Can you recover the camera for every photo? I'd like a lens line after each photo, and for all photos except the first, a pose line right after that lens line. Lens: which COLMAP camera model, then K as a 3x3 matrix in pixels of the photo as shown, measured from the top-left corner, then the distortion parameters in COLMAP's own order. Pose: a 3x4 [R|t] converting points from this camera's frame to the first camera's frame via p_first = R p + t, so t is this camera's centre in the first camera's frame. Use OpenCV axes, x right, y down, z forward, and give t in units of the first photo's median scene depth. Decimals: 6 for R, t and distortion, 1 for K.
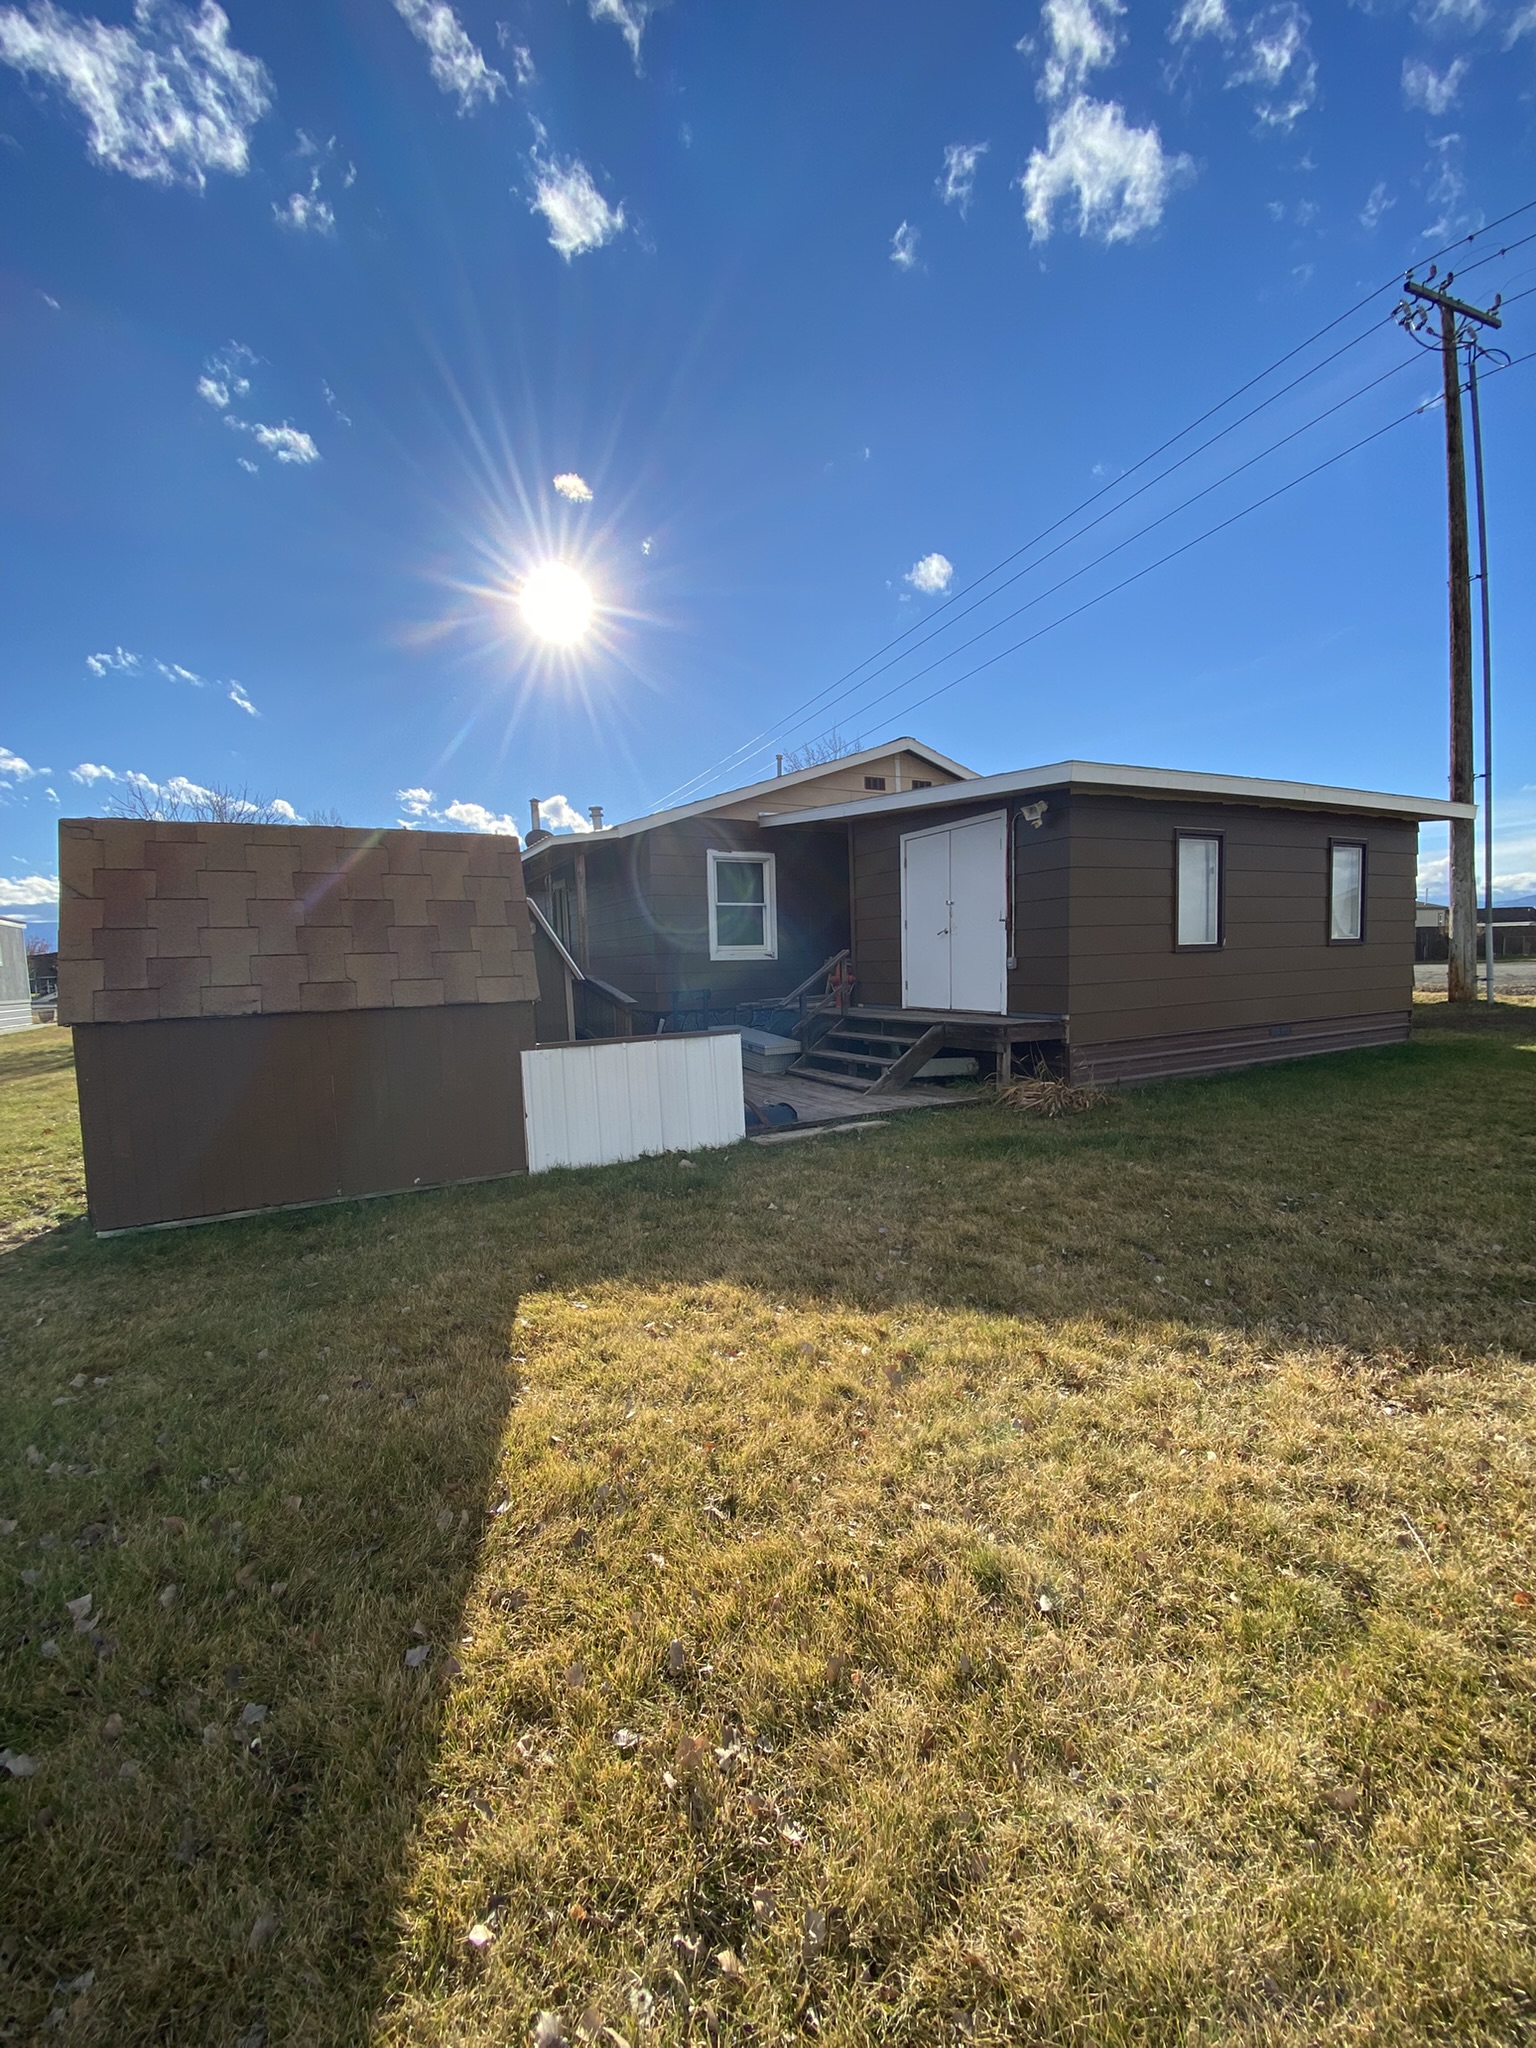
lens RADIAL K [[811.3, 0, 770.5], [0, 811.3, 1032.9], [0, 0, 1]] dist [-0.001814, -0.000226]
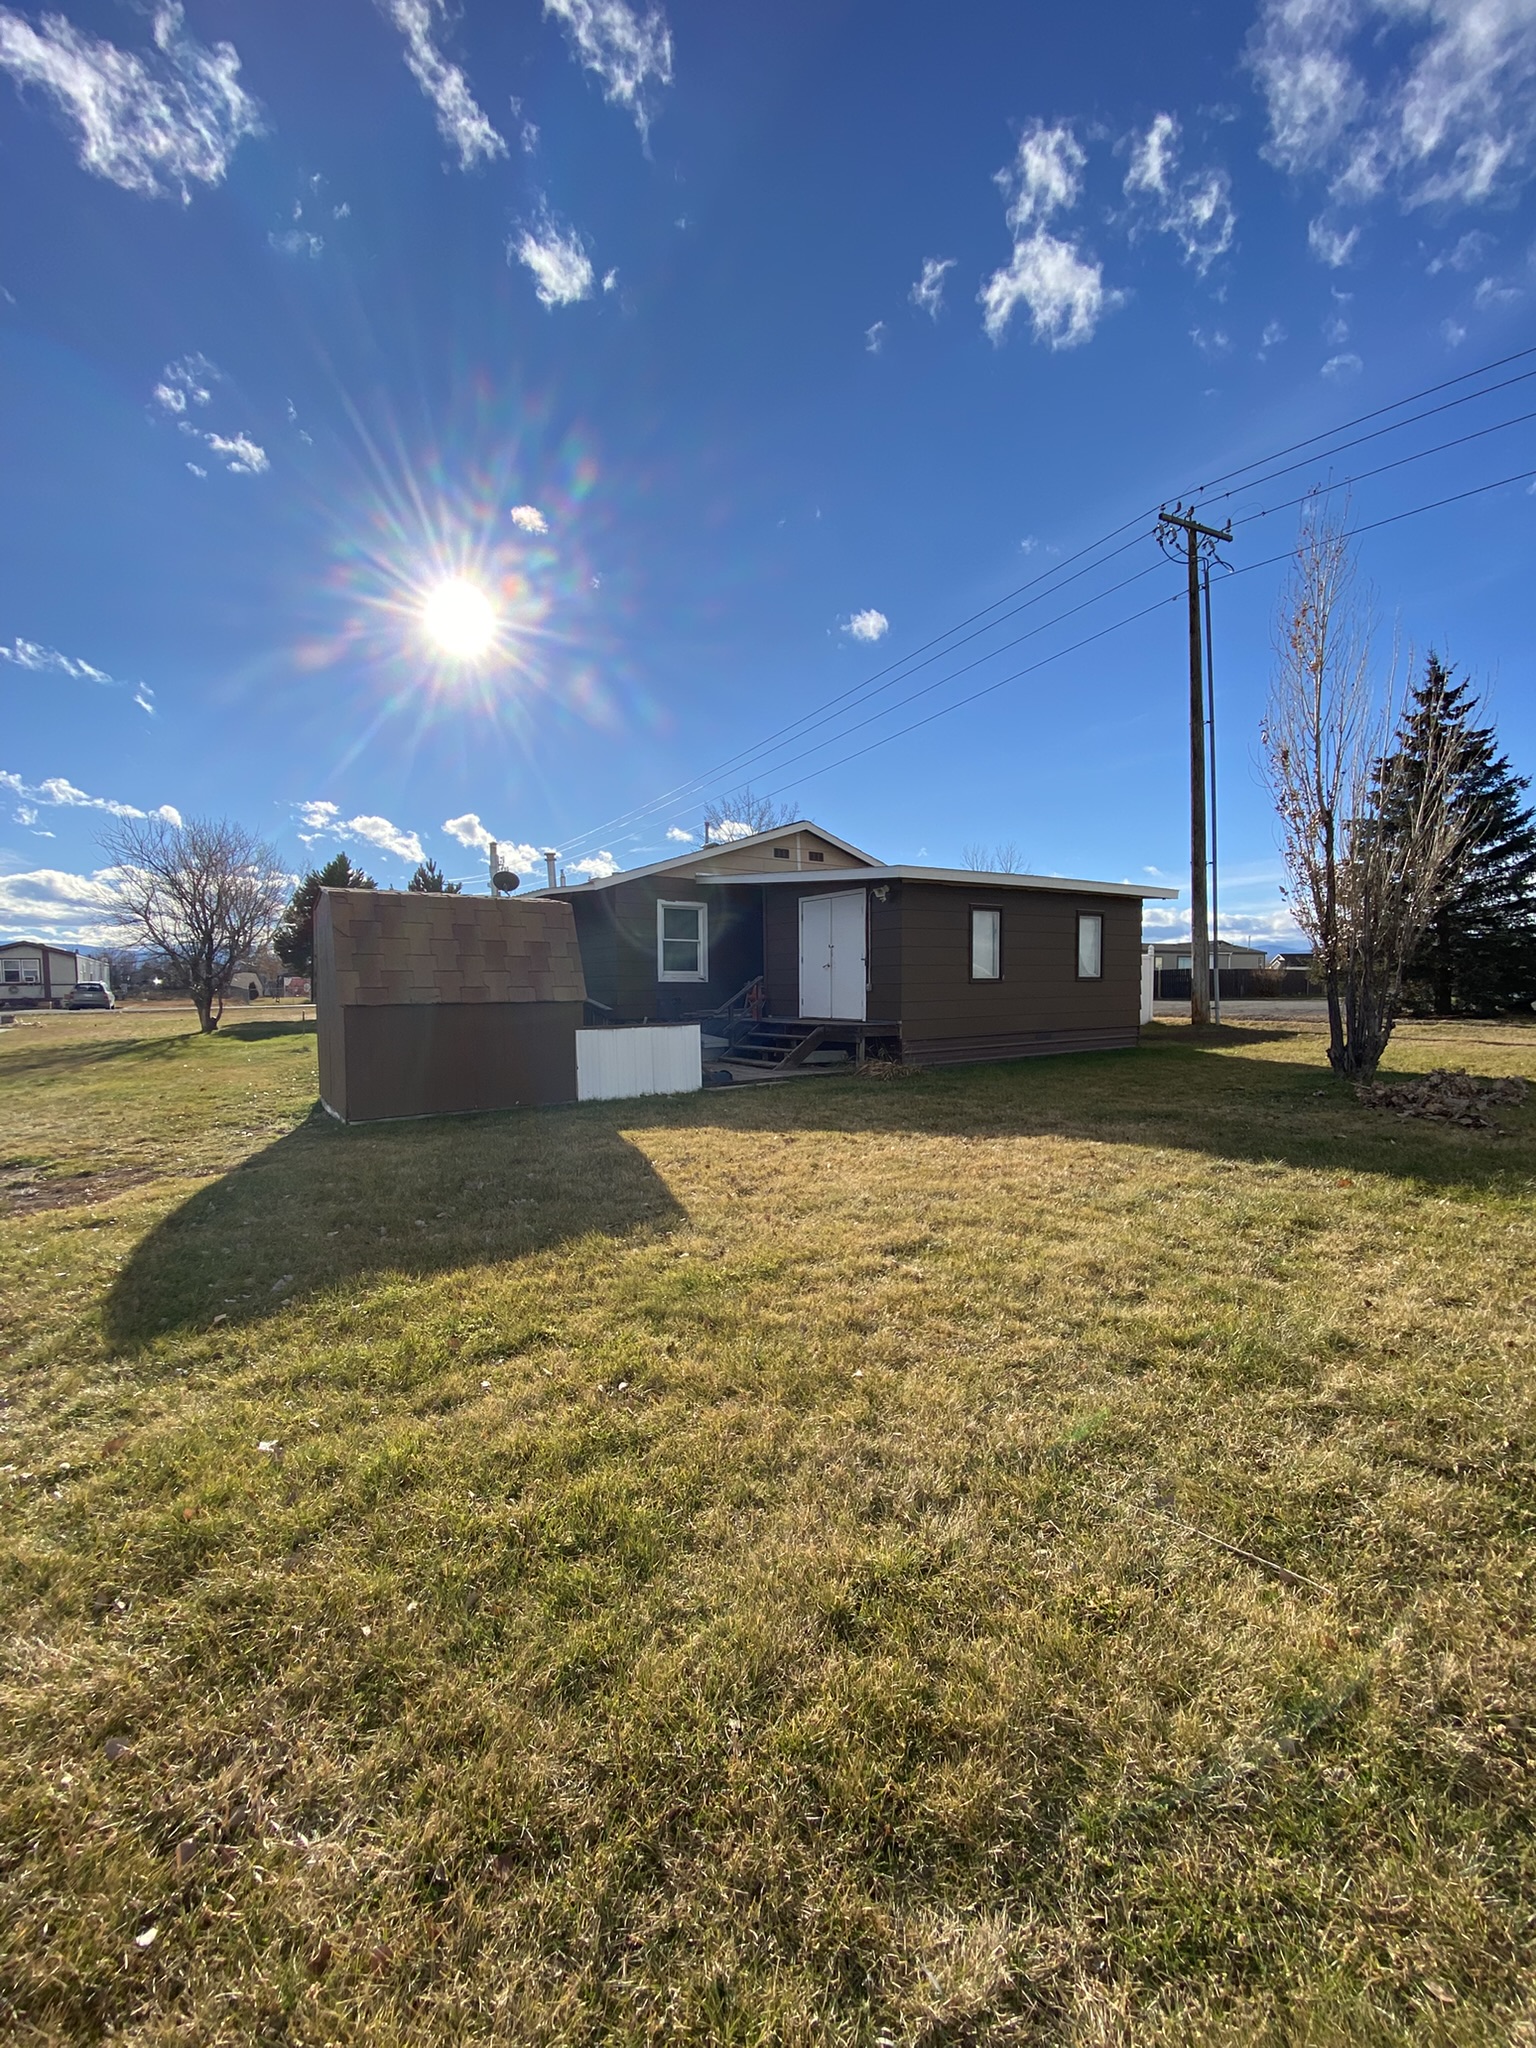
lens RADIAL K [[811.3, 0, 770.5], [0, 811.3, 1032.9], [0, 0, 1]] dist [-0.001814, -0.000226]
pose [[0.993045, 0.015831, 0.116662, -0.051897], [-0.012240, 0.999431, -0.031437, 0.040107], [-0.117094, 0.029790, 0.992674, -0.396341]]
